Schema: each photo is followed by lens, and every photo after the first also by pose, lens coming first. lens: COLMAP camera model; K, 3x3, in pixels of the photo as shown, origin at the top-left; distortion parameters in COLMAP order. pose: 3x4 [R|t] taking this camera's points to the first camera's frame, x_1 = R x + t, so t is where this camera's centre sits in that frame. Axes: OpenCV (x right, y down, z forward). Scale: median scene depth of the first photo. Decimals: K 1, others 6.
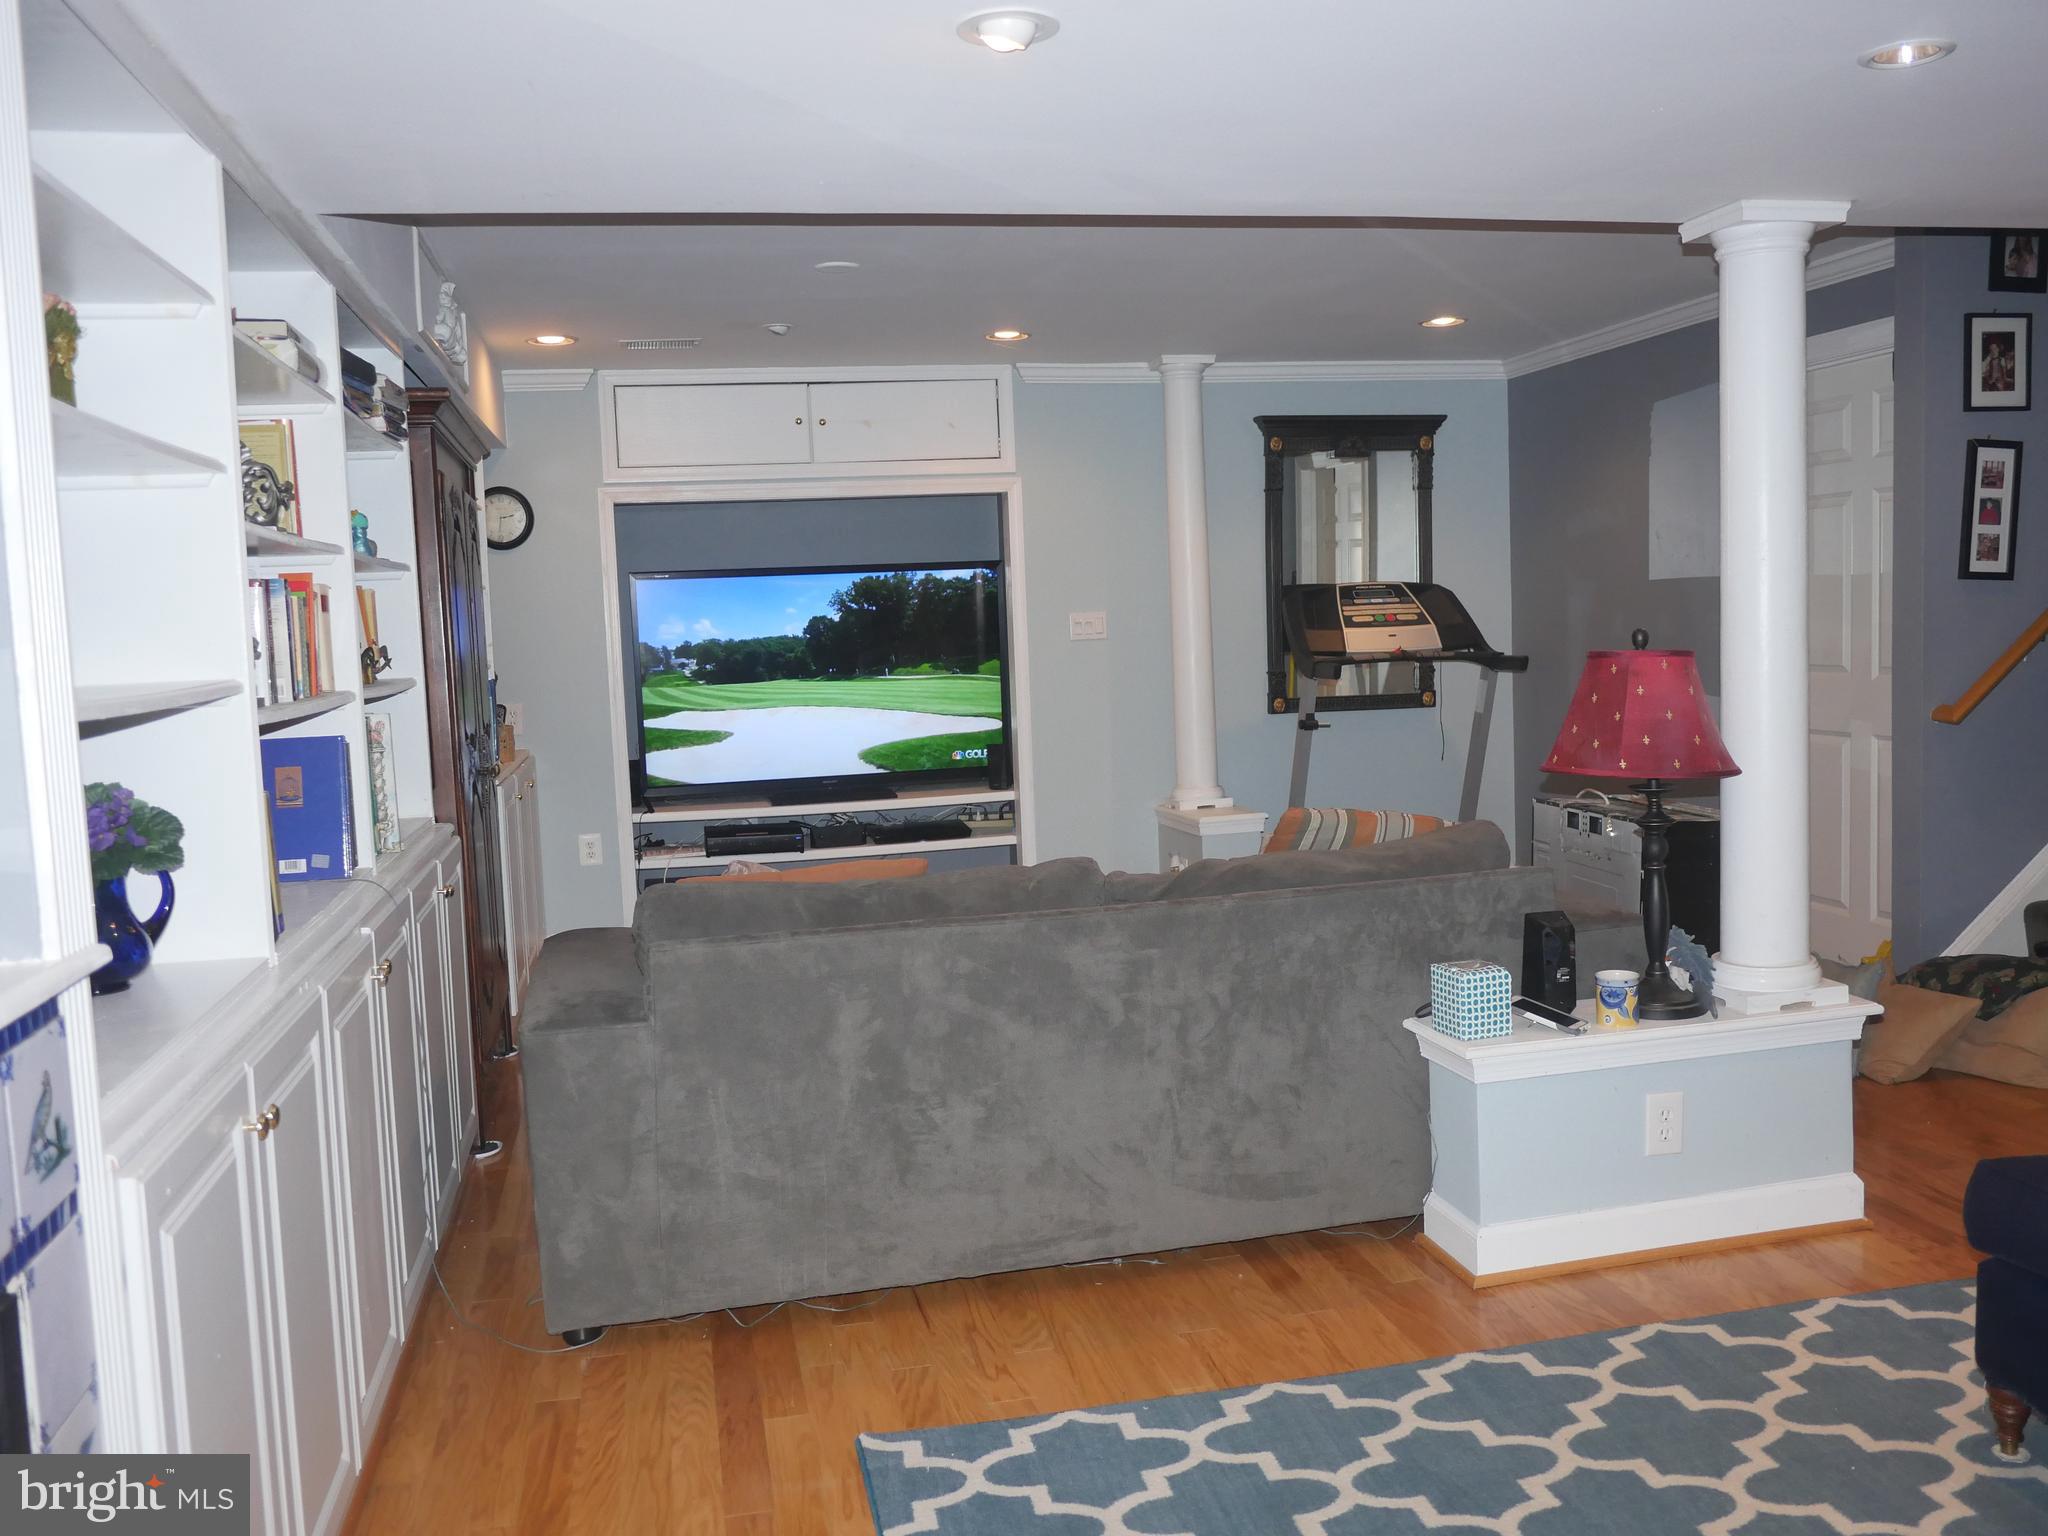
lens RADIAL K [[1723.3, 0, 1024.0], [0, 1723.3, 768.0], [0, 0, 1]] dist [-0.012239, -0.004113]
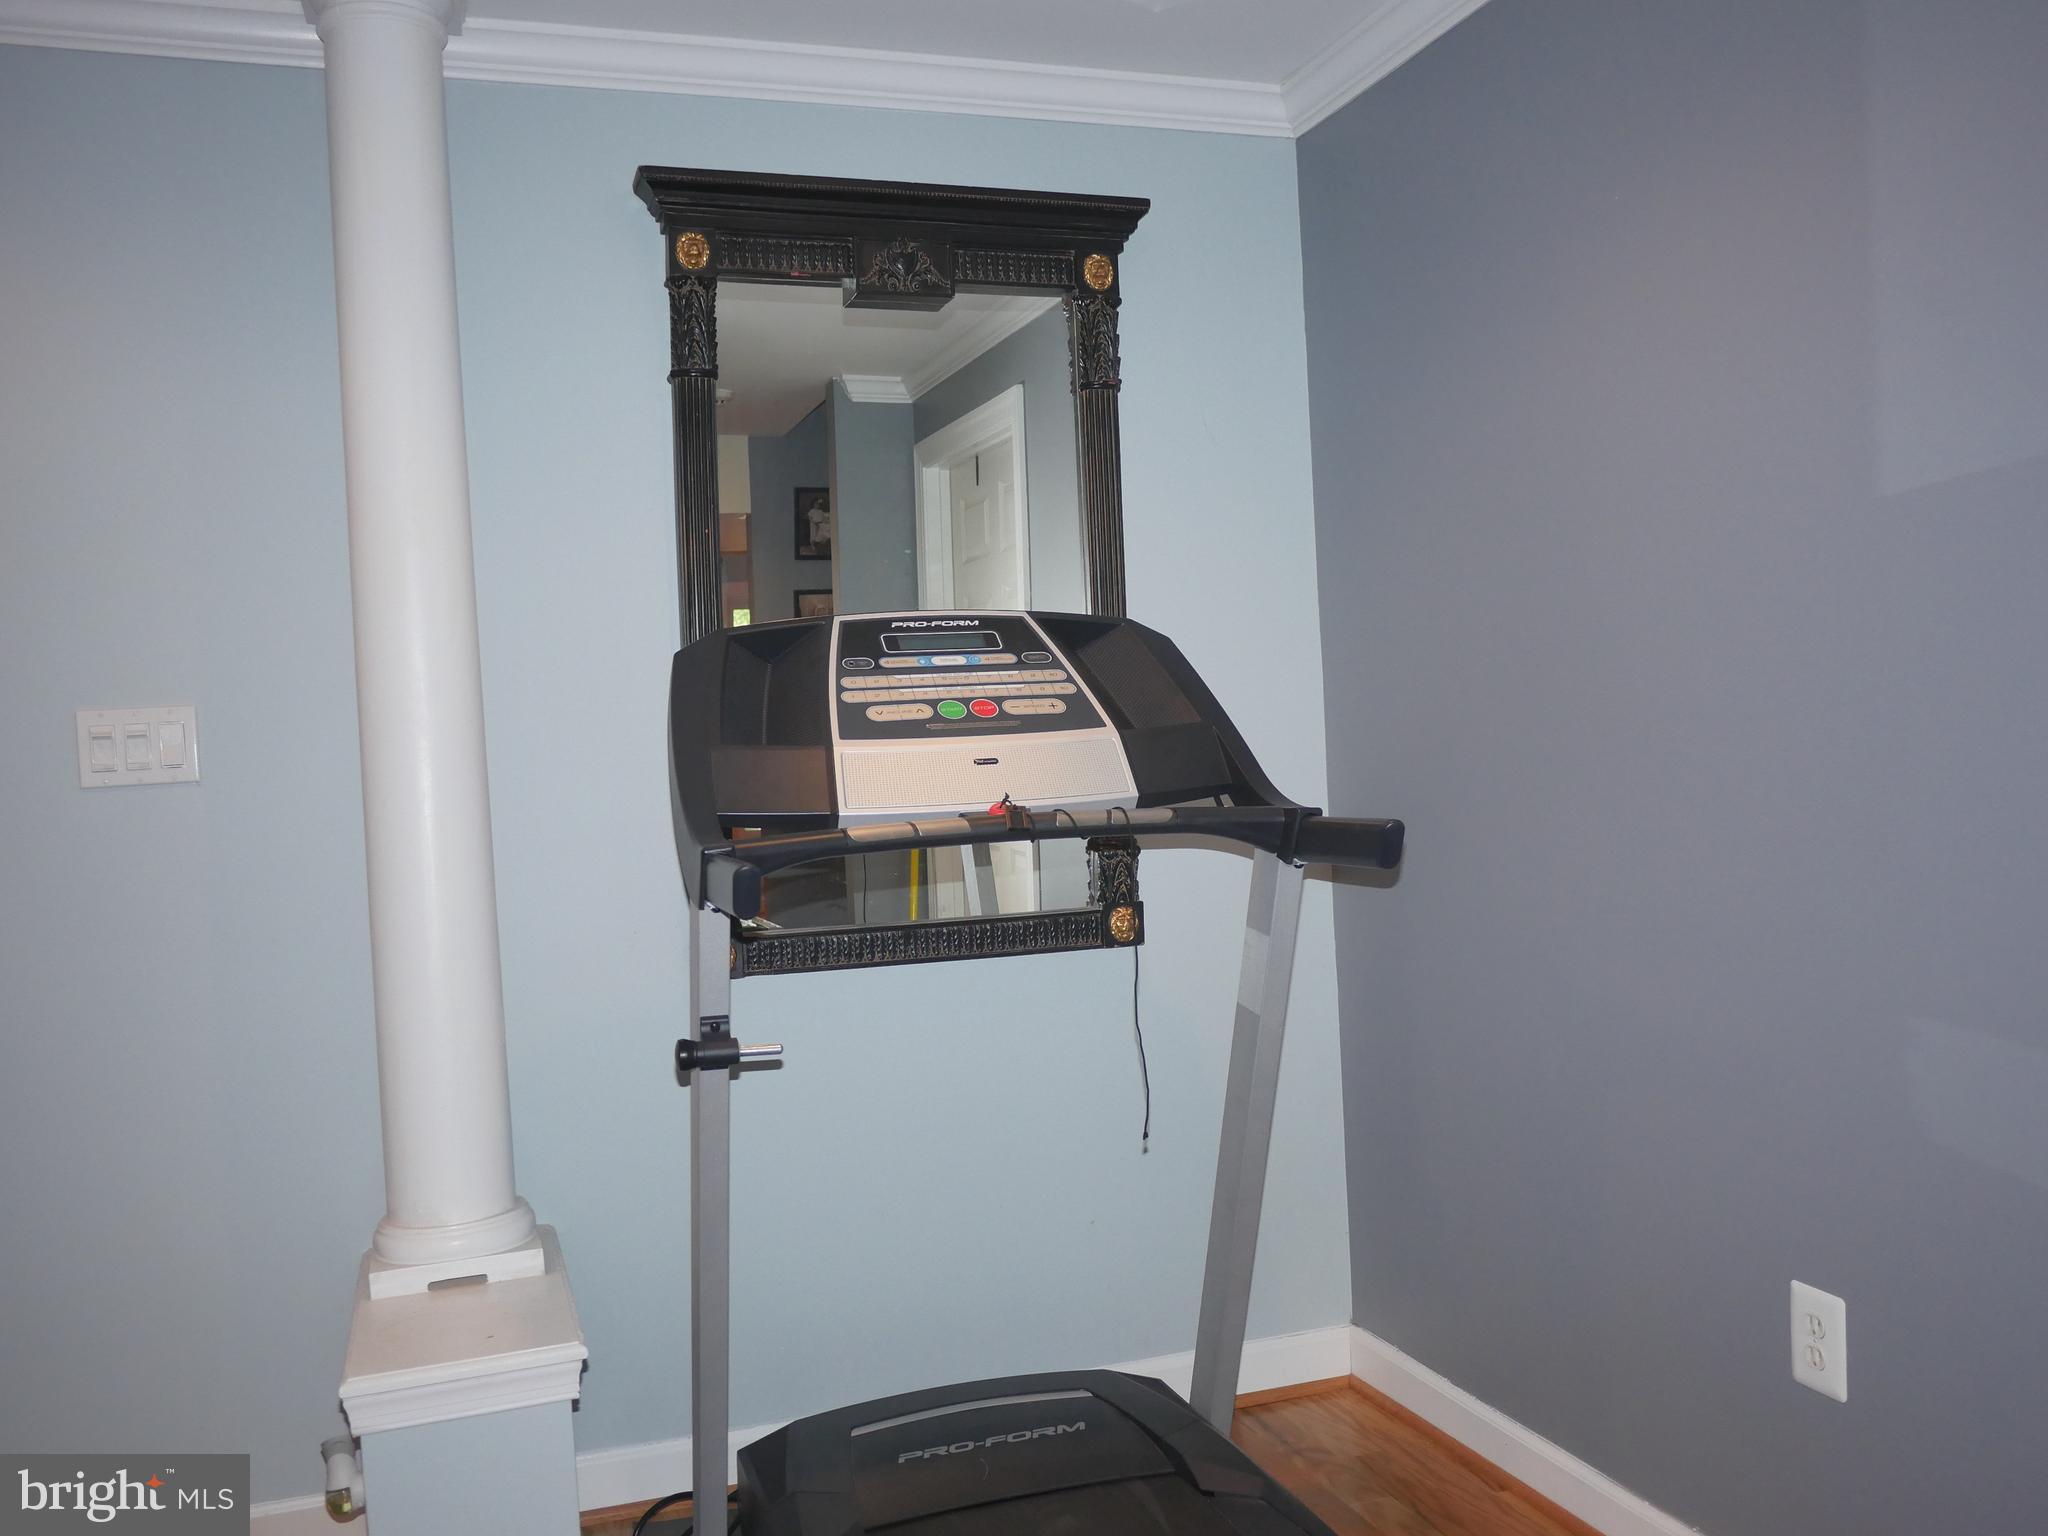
lens RADIAL K [[1723.3, 0, 1024.0], [0, 1723.3, 768.0], [0, 0, 1]] dist [-0.012239, -0.004113]
pose [[0.992026, -0.012250, 0.125435, 0.171318], [0.021823, 0.996927, -0.075229, -0.048577], [-0.124128, 0.077366, 0.989245, 0.642931]]
